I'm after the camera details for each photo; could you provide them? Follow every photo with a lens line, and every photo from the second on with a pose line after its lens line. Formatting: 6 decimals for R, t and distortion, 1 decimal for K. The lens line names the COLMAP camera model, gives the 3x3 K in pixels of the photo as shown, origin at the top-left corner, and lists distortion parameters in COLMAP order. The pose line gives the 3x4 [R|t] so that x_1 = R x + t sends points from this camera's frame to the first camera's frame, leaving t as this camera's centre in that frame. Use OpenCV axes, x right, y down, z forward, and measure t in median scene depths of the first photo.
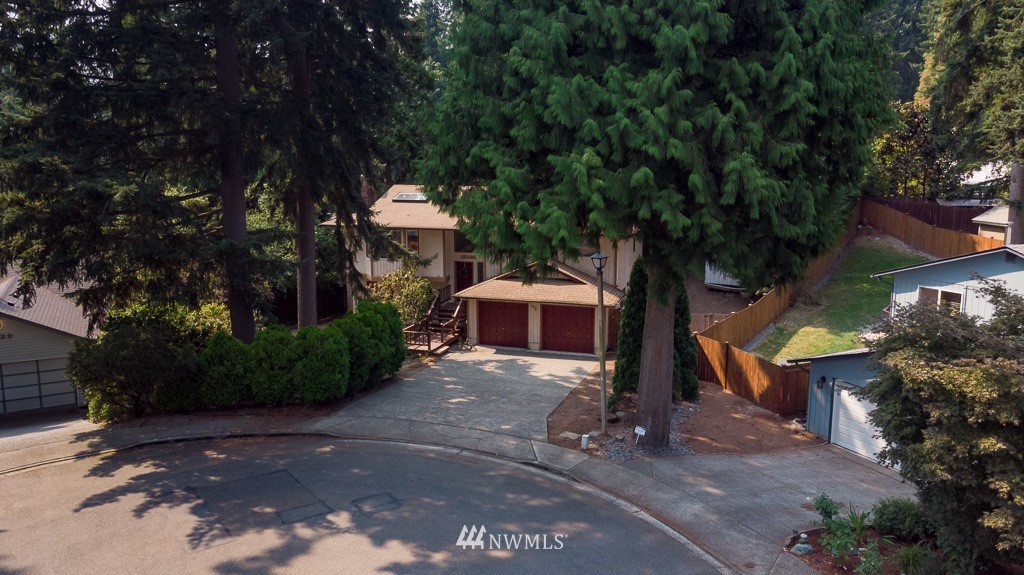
lens RADIAL K [[761.3, 0, 512.0], [0, 761.3, 287.5], [0, 0, 1]] dist [0.003420, 0.116155]
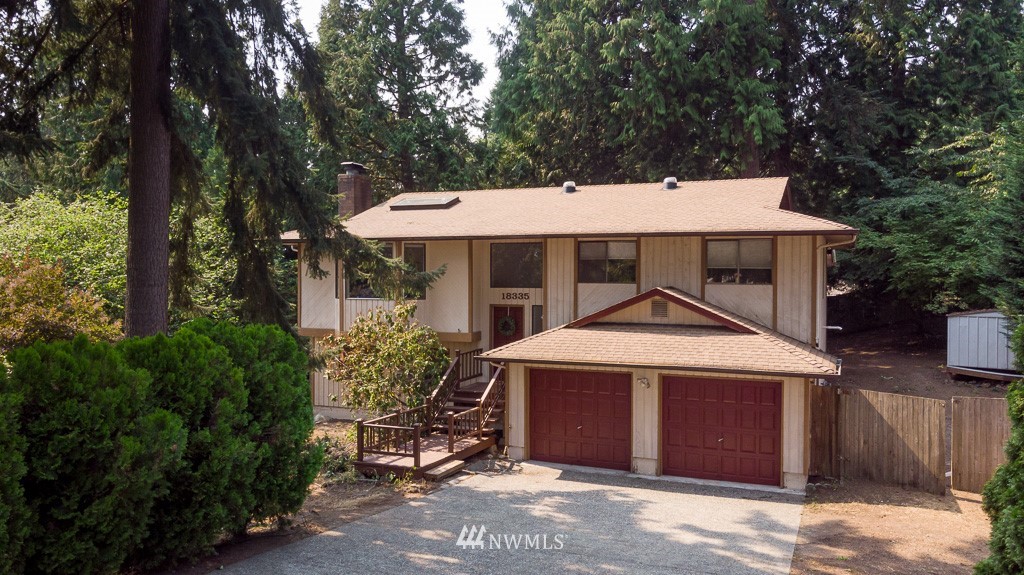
lens RADIAL K [[761.3, 0, 512.0], [0, 761.3, 287.5], [0, 0, 1]] dist [0.003420, 0.116155]
pose [[0.994117, 0.002303, -0.108287, -0.001572], [-0.021194, 0.984583, -0.173628, 0.053889], [0.106218, 0.174902, 0.978840, 0.530805]]
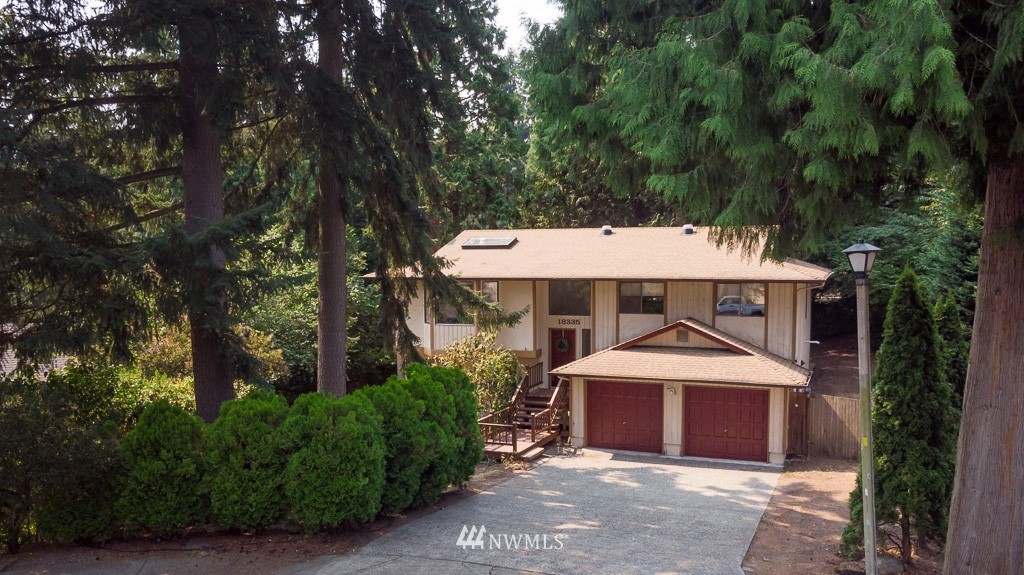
lens RADIAL K [[826.1, 0, 531.2], [0, 826.1, 320.7], [0, 0, 1]] dist [0.046880, 0.004760]
pose [[0.997581, 0.000588, -0.069510, -0.044512], [-0.007926, 0.994406, -0.105328, 0.044028], [0.069060, 0.105624, 0.992005, 0.277744]]
